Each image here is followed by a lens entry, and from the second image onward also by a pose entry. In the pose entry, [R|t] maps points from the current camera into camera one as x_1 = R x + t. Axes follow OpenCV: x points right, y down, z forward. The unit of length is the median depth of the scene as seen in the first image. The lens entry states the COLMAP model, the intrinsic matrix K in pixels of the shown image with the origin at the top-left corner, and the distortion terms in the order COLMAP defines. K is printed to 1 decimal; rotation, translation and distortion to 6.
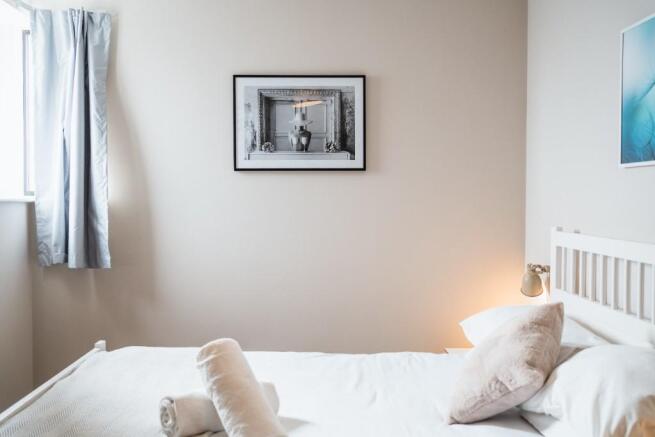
lens RADIAL K [[665.9, 0, 327.5], [0, 665.9, 218.5], [0, 0, 1]] dist [0.008657, 0.015382]
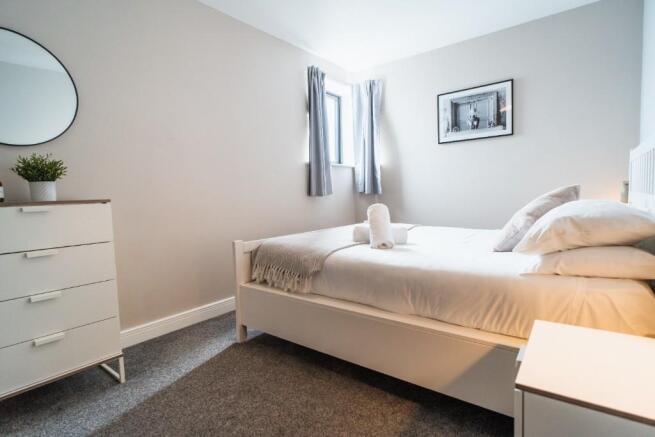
lens RADIAL K [[338.8, 0, 327.5], [0, 338.8, 218.5], [0, 0, 1]] dist [-0.002974, -0.000030]
pose [[0.772715, 0.017171, -0.634521, 0.250082], [0.016492, 0.998753, 0.047112, 0.097851], [0.634539, -0.046868, 0.771469, -0.001097]]
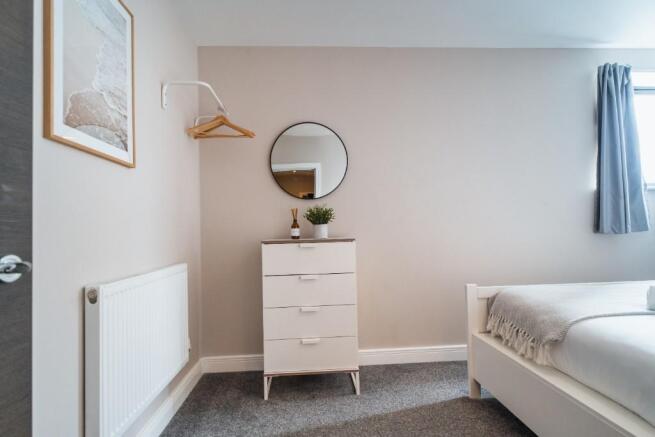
lens RADIAL K [[338.8, 0, 327.5], [0, 338.8, 218.5], [0, 0, 1]] dist [-0.002974, -0.000030]
pose [[0.033458, -0.041549, -0.998576, 0.300347], [-0.002342, 0.999130, -0.041650, 0.077965], [0.999437, 0.003732, 0.033332, 0.106752]]
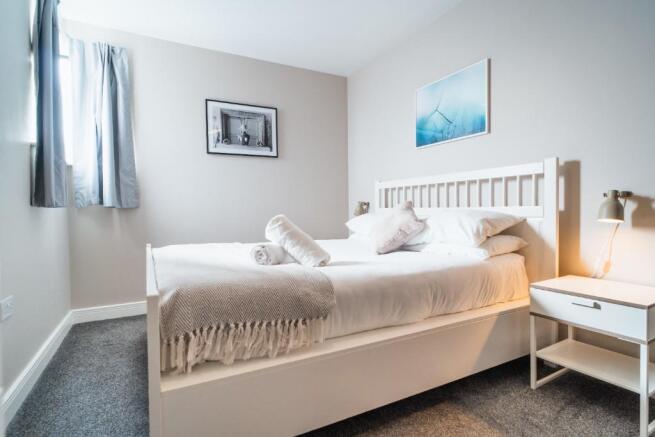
lens RADIAL K [[335.2, 0, 327.5], [0, 335.2, 218.5], [0, 0, 1]] dist [-0.003910, -0.001314]
pose [[0.894552, -0.026551, 0.446175, -0.256537], [0.028198, 0.999598, 0.002949, 0.107822], [-0.446074, 0.009944, 0.894941, 0.063188]]
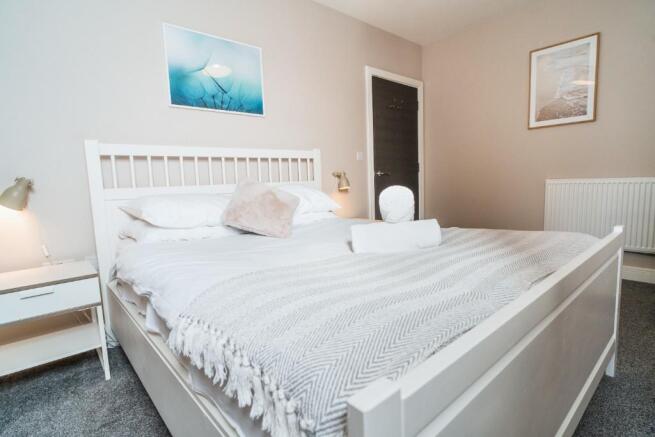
lens RADIAL K [[335.2, 0, 327.5], [0, 335.2, 218.5], [0, 0, 1]] dist [-0.003910, -0.001314]
pose [[-0.641312, -0.067429, 0.764312, -0.346196], [0.058004, 0.989020, 0.135922, 0.081214], [-0.765085, 0.131502, -0.630359, 0.884069]]
